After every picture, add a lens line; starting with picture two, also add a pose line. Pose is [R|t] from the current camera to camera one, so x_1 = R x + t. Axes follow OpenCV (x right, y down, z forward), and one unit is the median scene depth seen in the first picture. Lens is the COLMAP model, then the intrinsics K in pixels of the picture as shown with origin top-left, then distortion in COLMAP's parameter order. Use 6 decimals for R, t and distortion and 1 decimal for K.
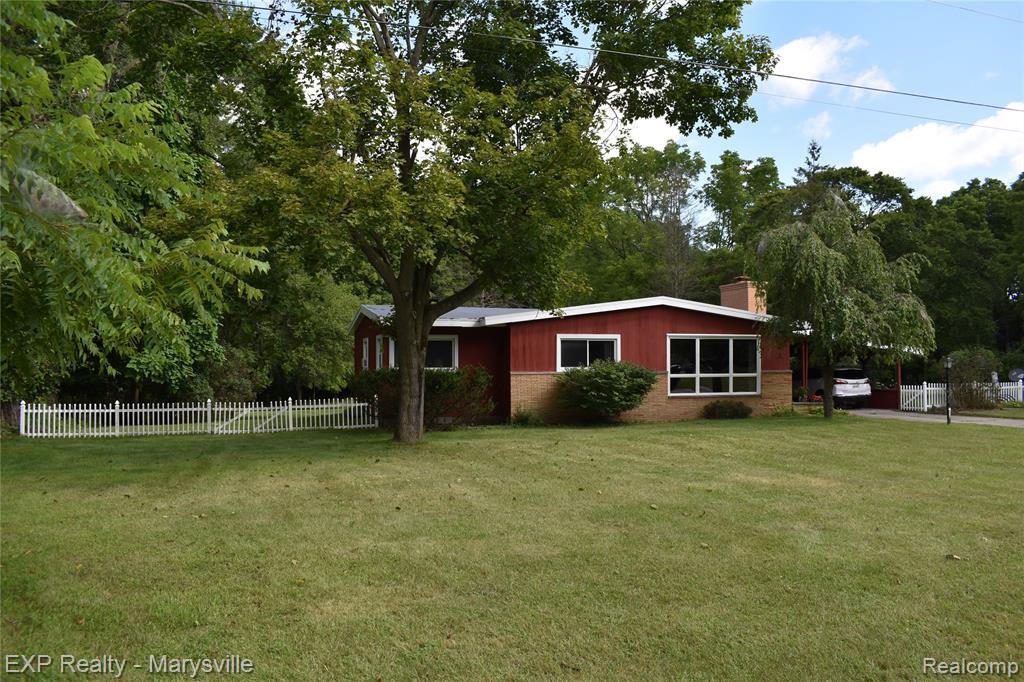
lens RADIAL K [[794.8, 0, 516.3], [0, 794.8, 344.6], [0, 0, 1]] dist [-0.094126, 0.005449]
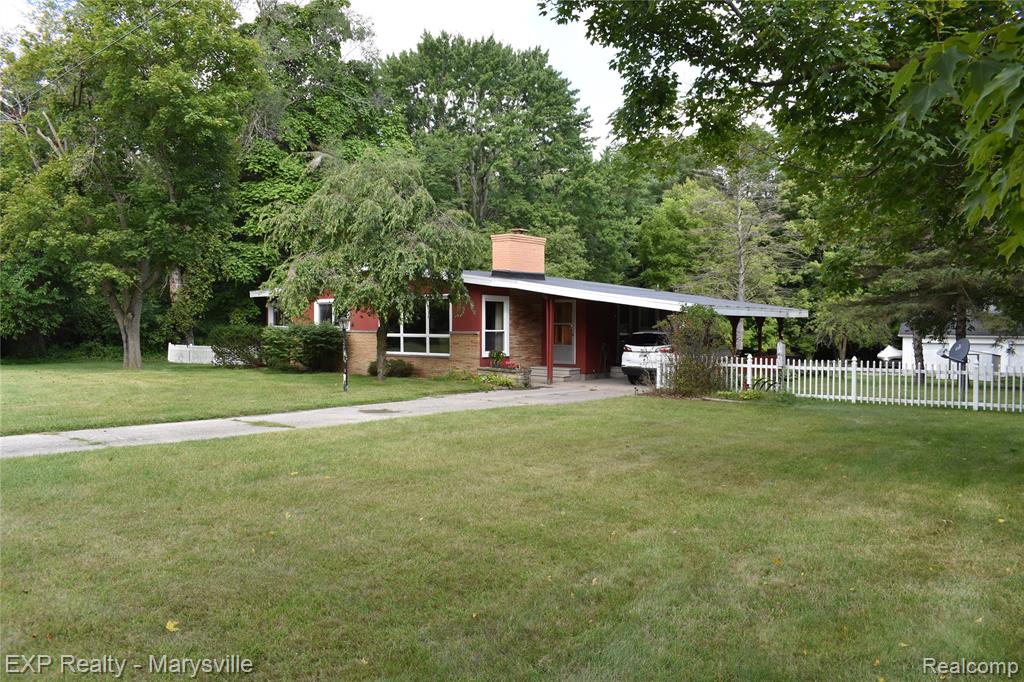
lens RADIAL K [[794.8, 0, 516.3], [0, 794.8, 344.6], [0, 0, 1]] dist [-0.094126, 0.005449]
pose [[0.557216, 0.025374, -0.829980, 1.205884], [0.006884, 0.999358, 0.035173, 0.015397], [0.830339, -0.025312, 0.556683, 0.533643]]
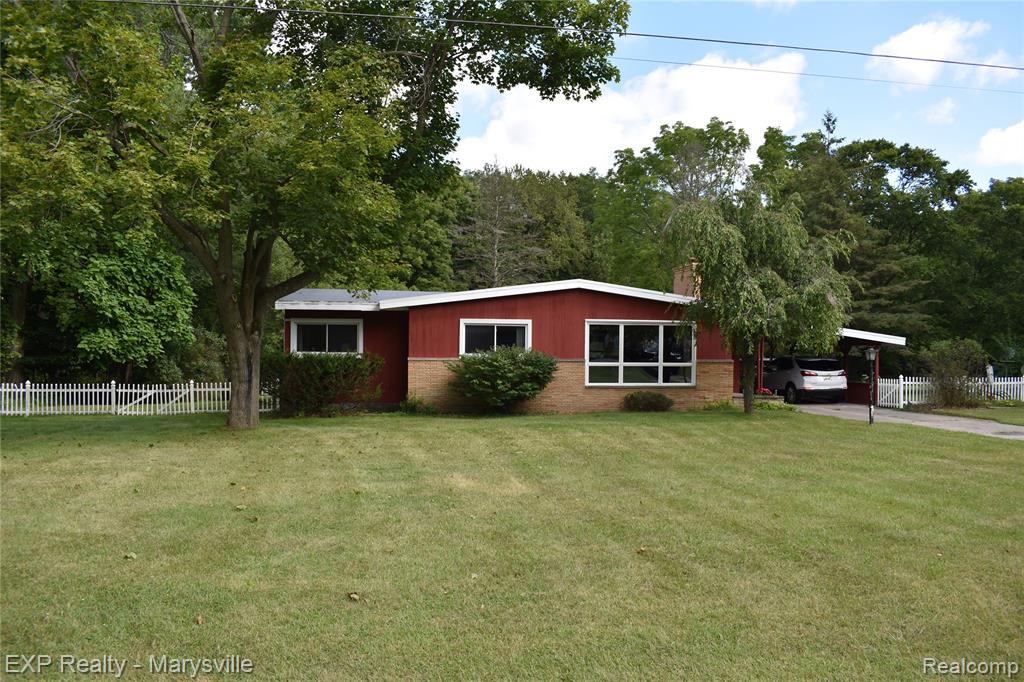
lens RADIAL K [[794.8, 0, 516.3], [0, 794.8, 344.6], [0, 0, 1]] dist [-0.094126, 0.005449]
pose [[0.990906, 0.010425, -0.134152, 0.232932], [-0.007959, 0.999789, 0.018911, -0.000753], [0.134321, -0.017672, 0.990780, 0.058948]]
